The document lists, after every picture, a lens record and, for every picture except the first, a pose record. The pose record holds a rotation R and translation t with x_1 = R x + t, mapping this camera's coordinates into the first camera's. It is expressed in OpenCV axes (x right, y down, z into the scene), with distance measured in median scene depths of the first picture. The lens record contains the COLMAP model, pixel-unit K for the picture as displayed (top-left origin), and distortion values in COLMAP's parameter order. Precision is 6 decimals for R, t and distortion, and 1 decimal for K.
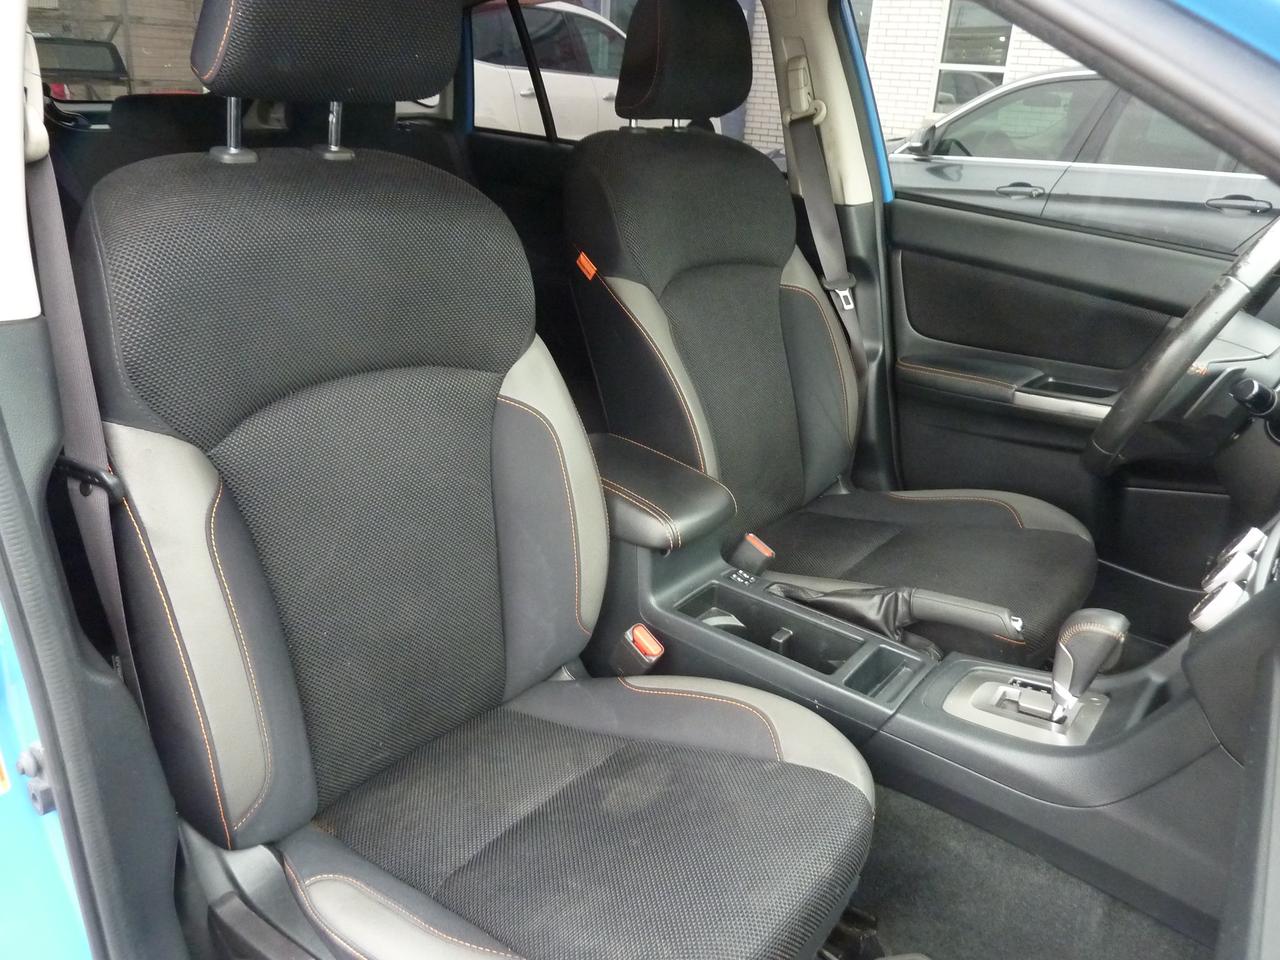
lens RADIAL K [[971.2, 0, 642.7], [0, 971.2, 480.5], [0, 0, 1]] dist [-0.033128, -0.000482]
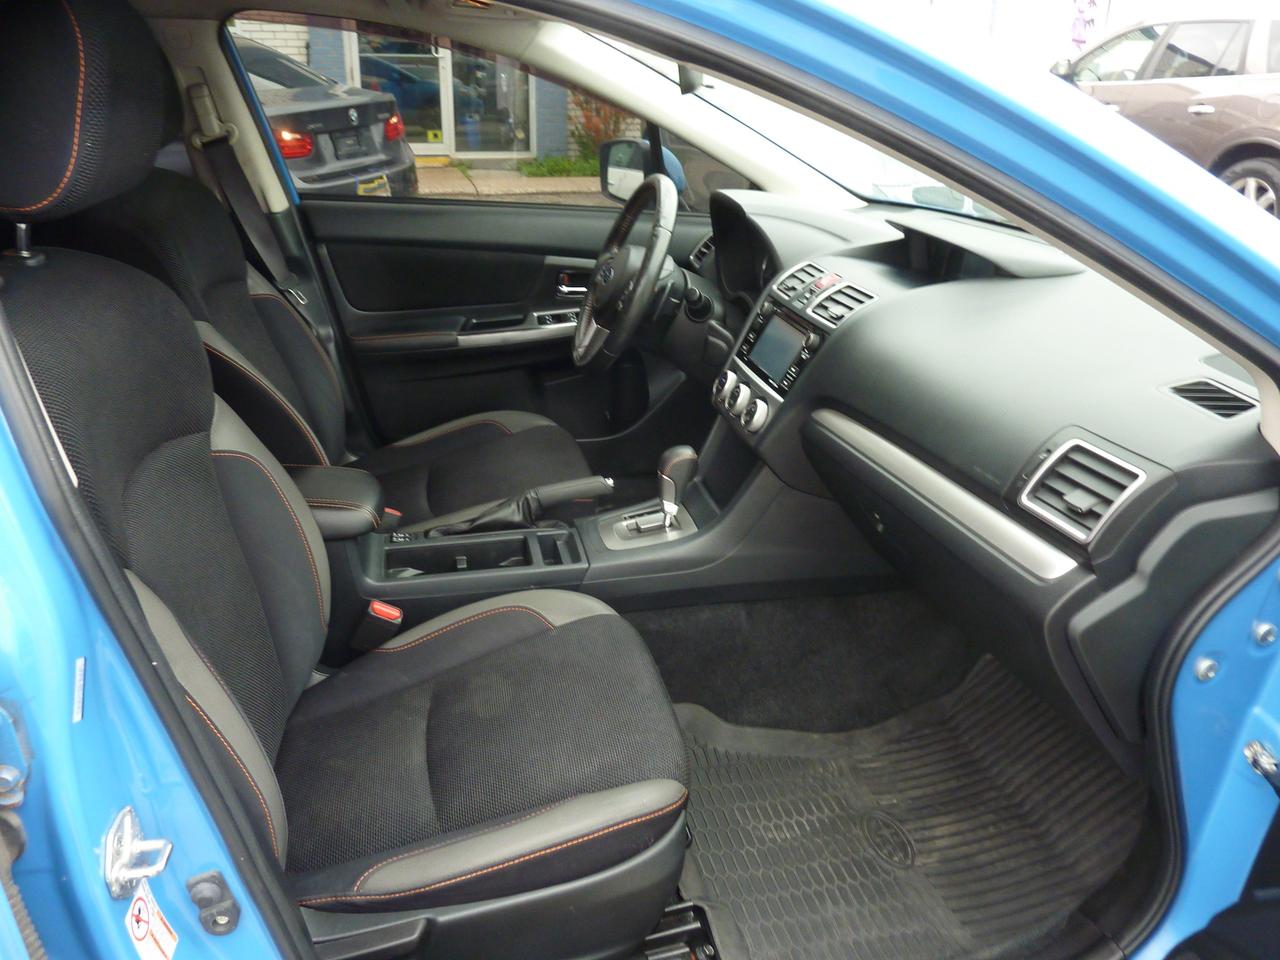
lens RADIAL K [[971.2, 0, 642.7], [0, 971.2, 480.5], [0, 0, 1]] dist [-0.033128, -0.000482]
pose [[0.623704, -0.344599, 0.701602, -0.548709], [0.305715, 0.933622, 0.186787, -0.101656], [-0.719397, 0.097991, 0.687652, -0.049022]]
